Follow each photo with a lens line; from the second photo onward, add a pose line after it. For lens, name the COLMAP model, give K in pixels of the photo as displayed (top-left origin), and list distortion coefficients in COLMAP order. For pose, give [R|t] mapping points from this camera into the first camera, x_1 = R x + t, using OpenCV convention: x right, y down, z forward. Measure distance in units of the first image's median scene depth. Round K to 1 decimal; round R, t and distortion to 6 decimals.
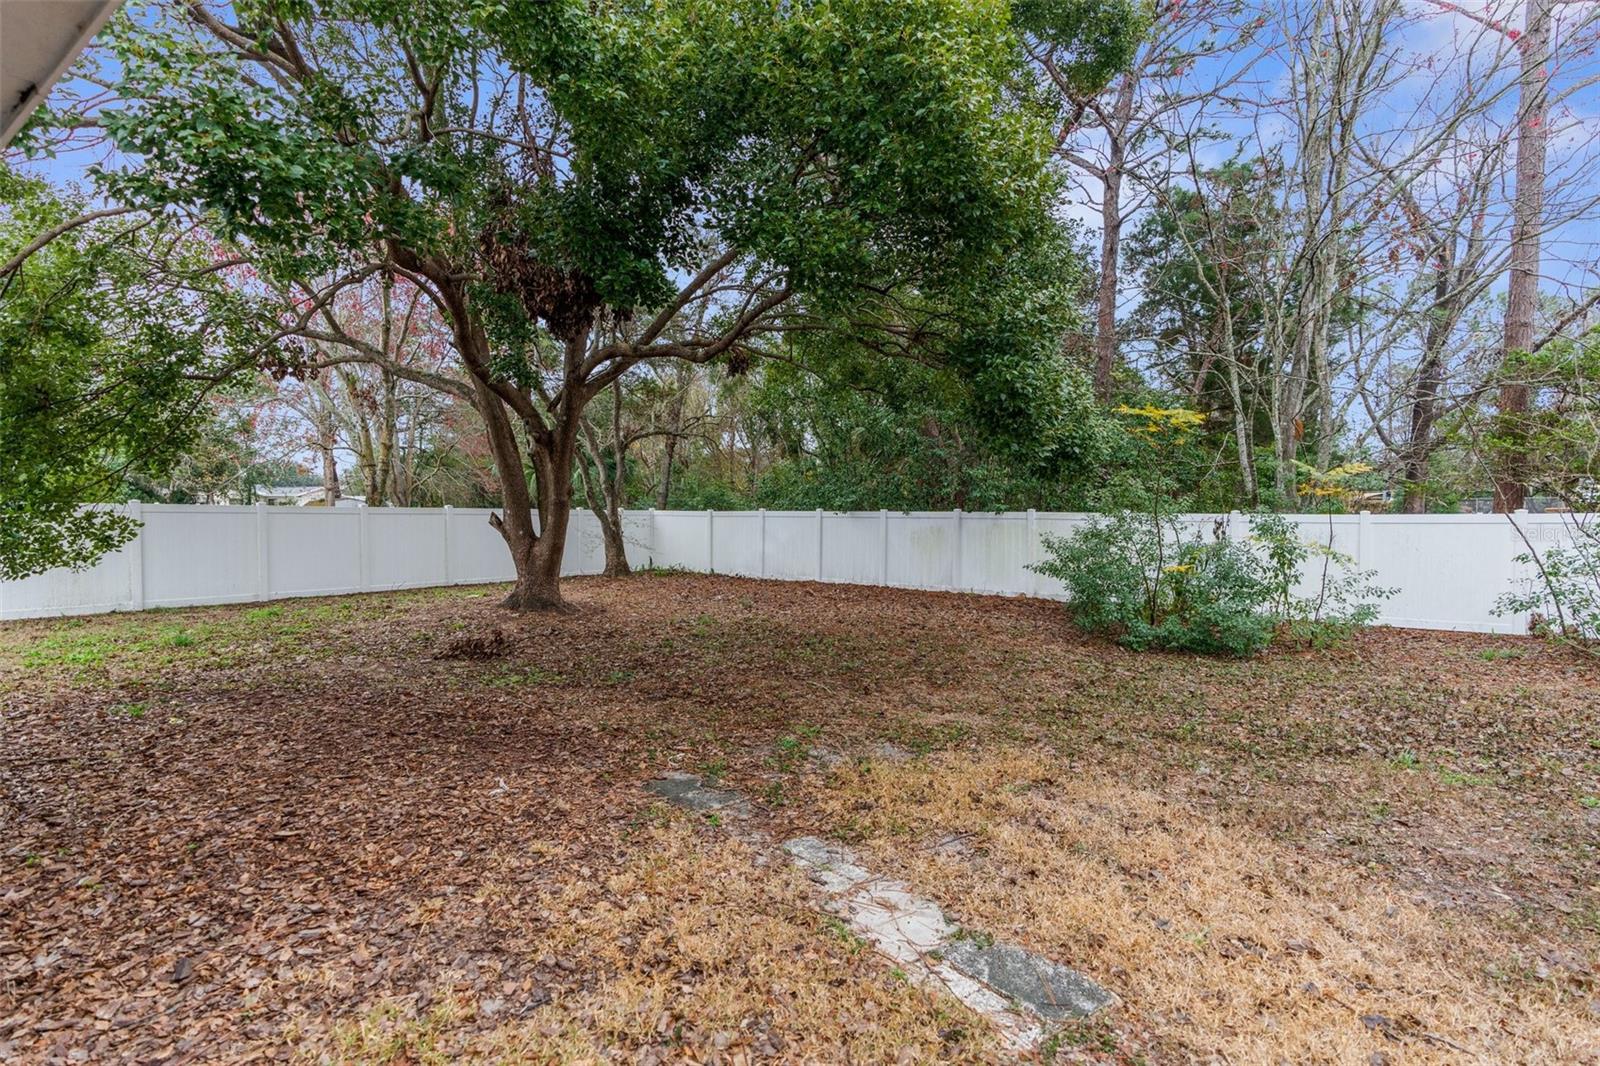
lens RADIAL K [[719.8, 0, 800.0], [0, 719.8, 533.0], [0, 0, 1]] dist [-0.029066, 0.000904]
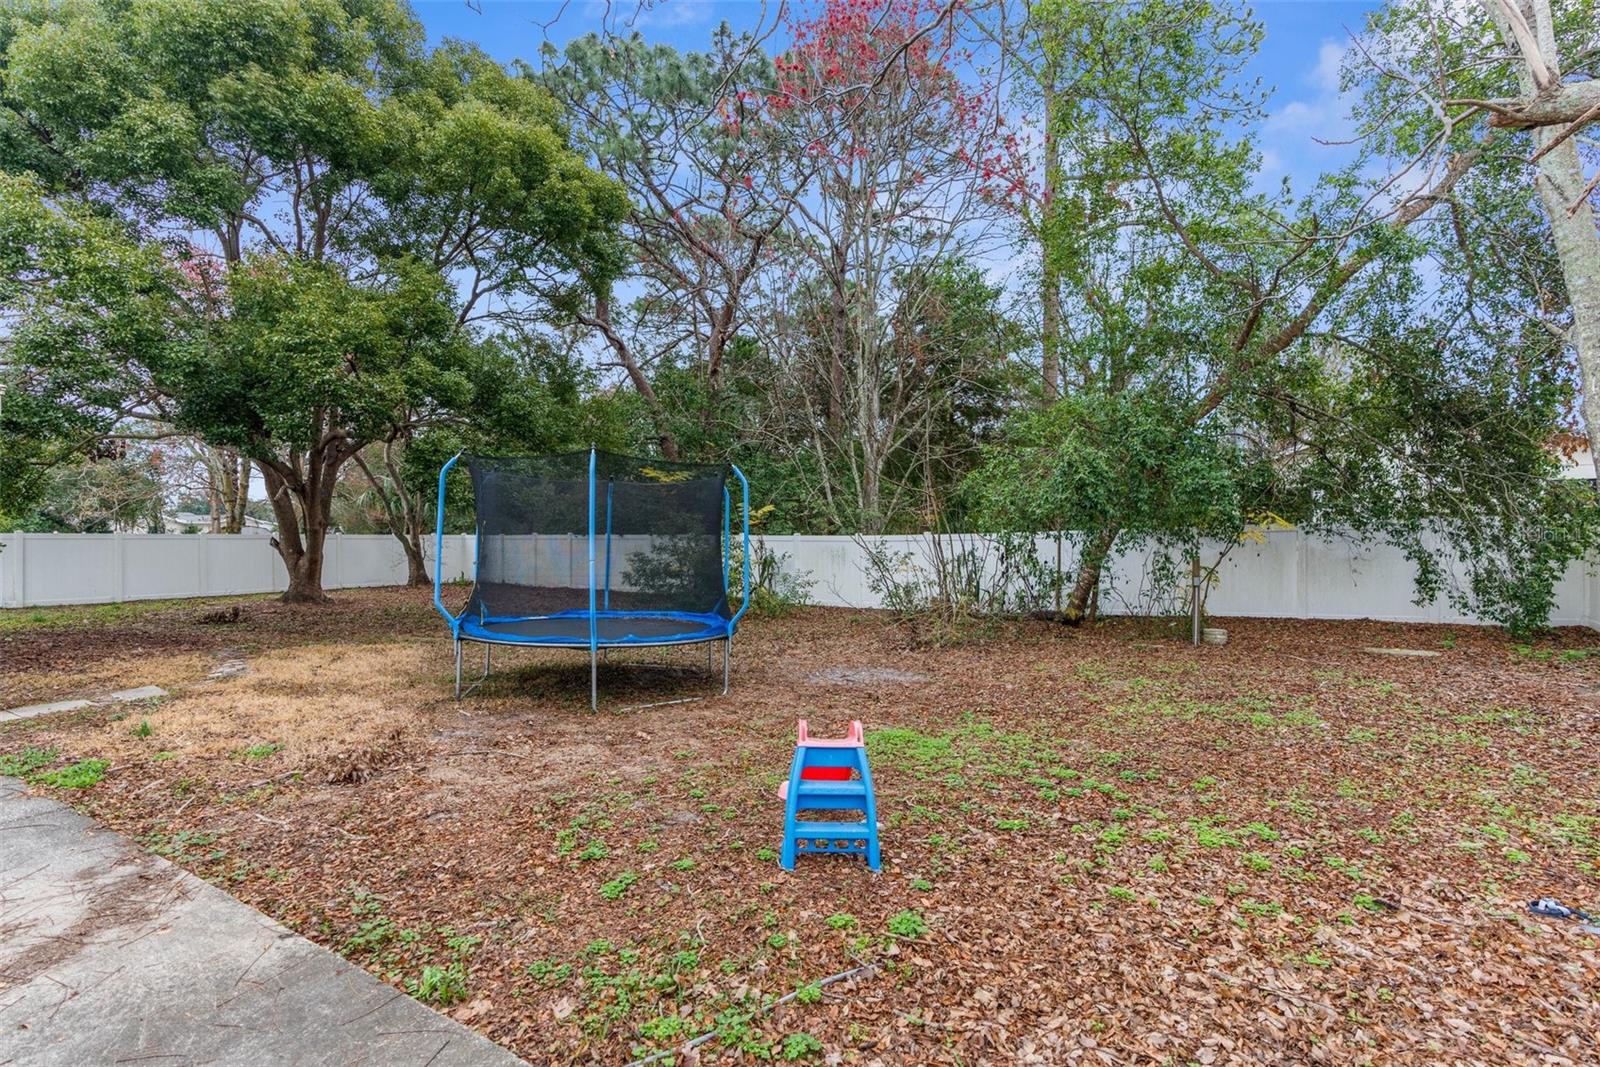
lens RADIAL K [[719.8, 0, 800.0], [0, 719.8, 533.5], [0, 0, 1]] dist [-0.029066, 0.000904]
pose [[0.998780, -0.005741, 0.049054, 0.419012], [0.007490, 0.999340, -0.035548, 0.017837], [-0.048817, 0.035872, 0.998163, -0.356671]]
